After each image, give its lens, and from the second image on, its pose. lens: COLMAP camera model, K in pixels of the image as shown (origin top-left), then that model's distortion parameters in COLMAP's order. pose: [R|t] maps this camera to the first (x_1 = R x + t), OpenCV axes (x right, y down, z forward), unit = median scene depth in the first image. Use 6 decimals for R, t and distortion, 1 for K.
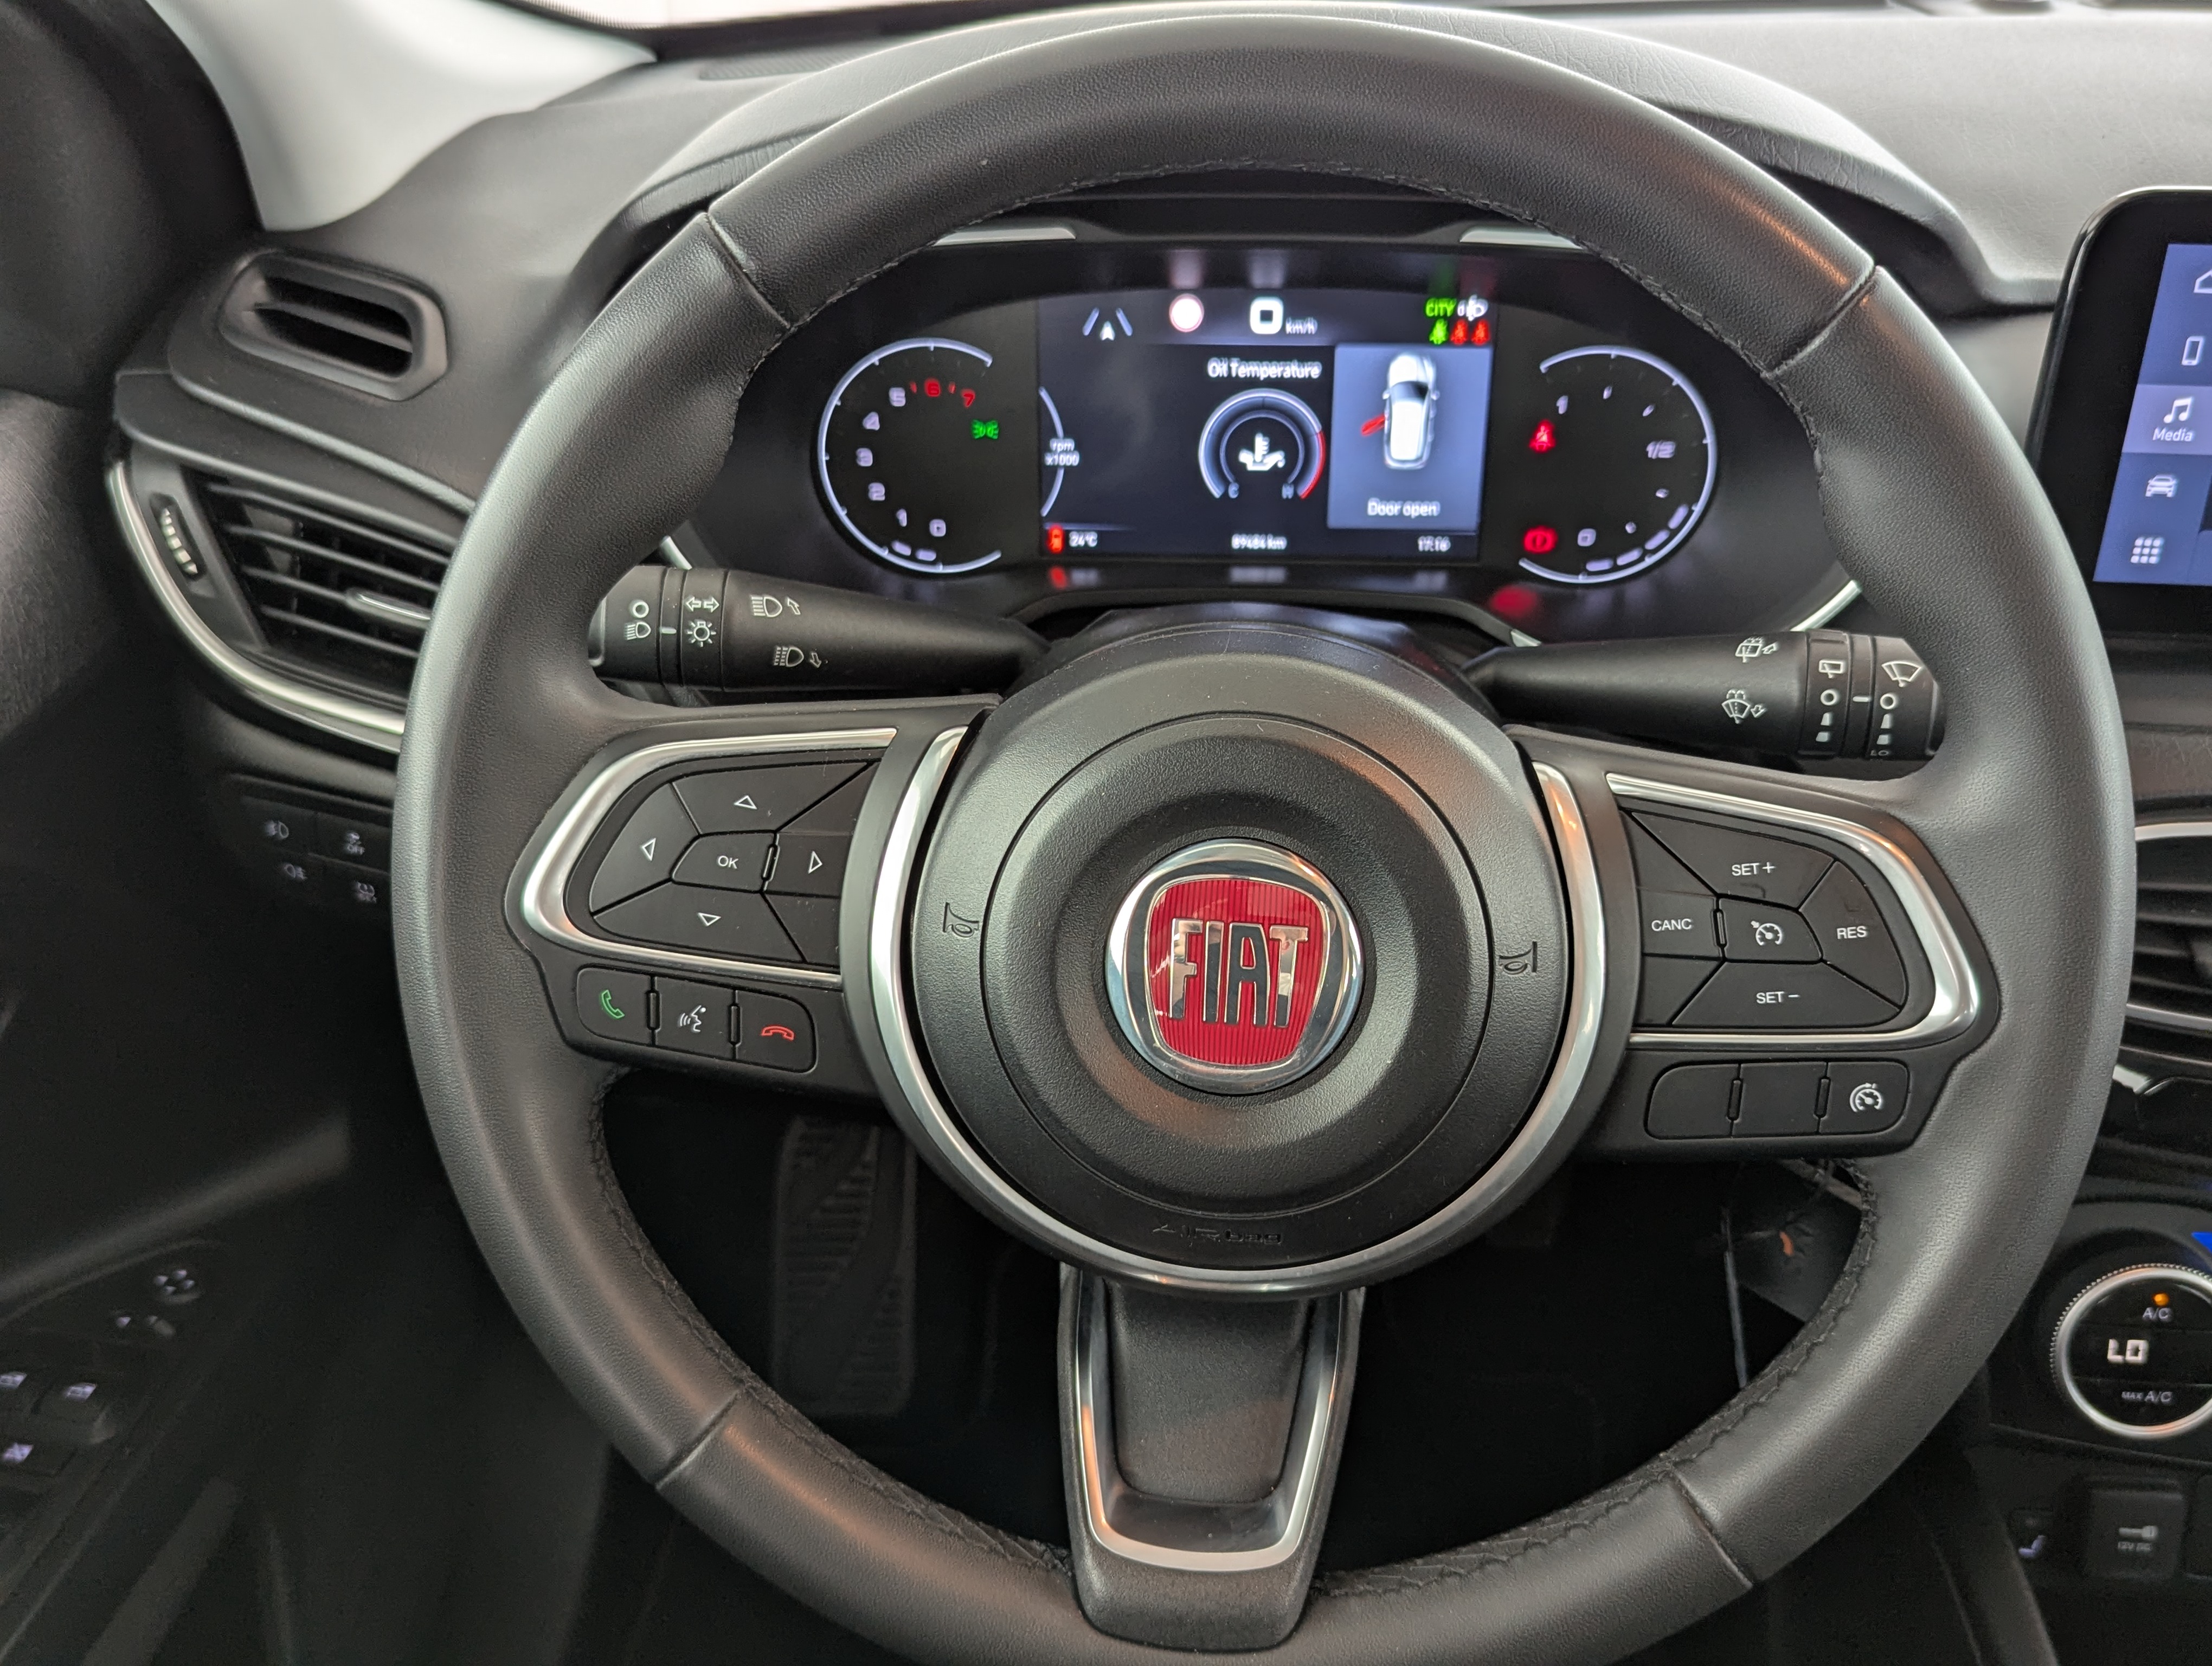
lens RADIAL K [[2010.8, 0, 1097.5], [0, 2010.8, 839.5], [0, 0, 1]] dist [0.031514, 0.000000]
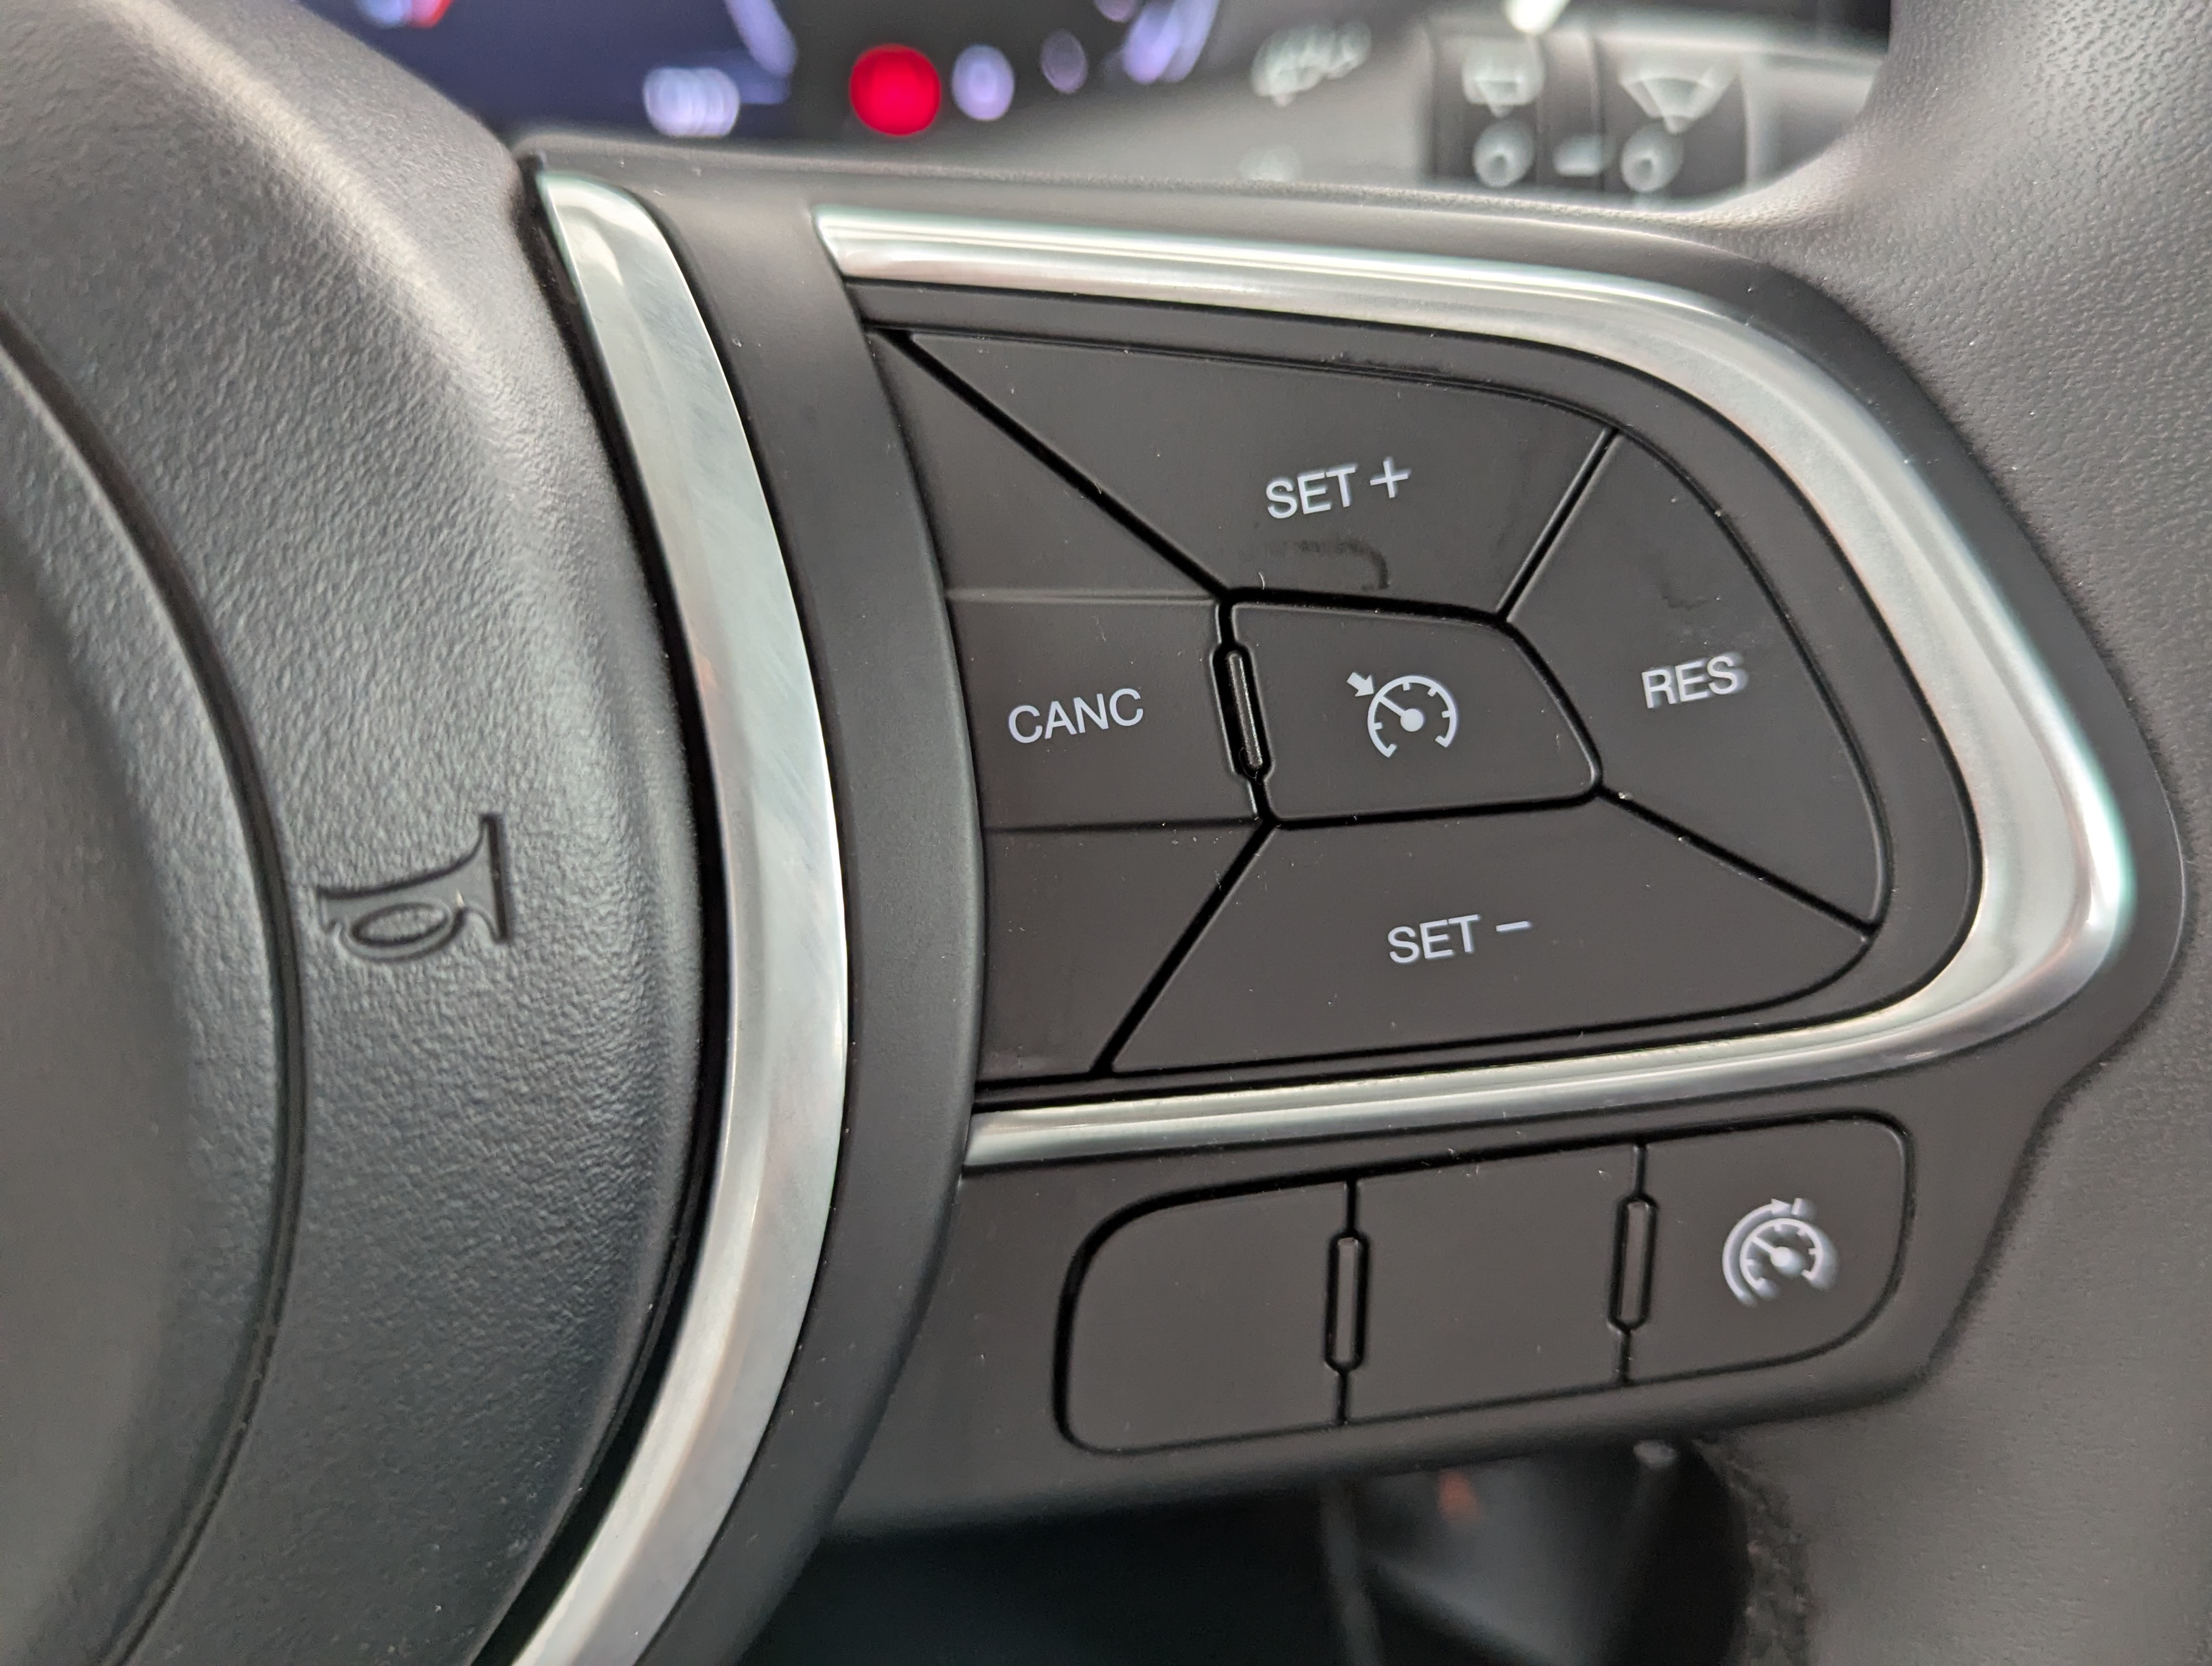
lens RADIAL K [[2010.8, 0, 1113.4], [0, 2010.8, 833.2], [0, 0, 1]] dist [0.031514, 0.000000]
pose [[0.979297, -0.092507, 0.180052, 0.239998], [0.089651, 0.995685, 0.023953, 0.052471], [-0.181491, -0.007315, 0.983365, 0.731181]]
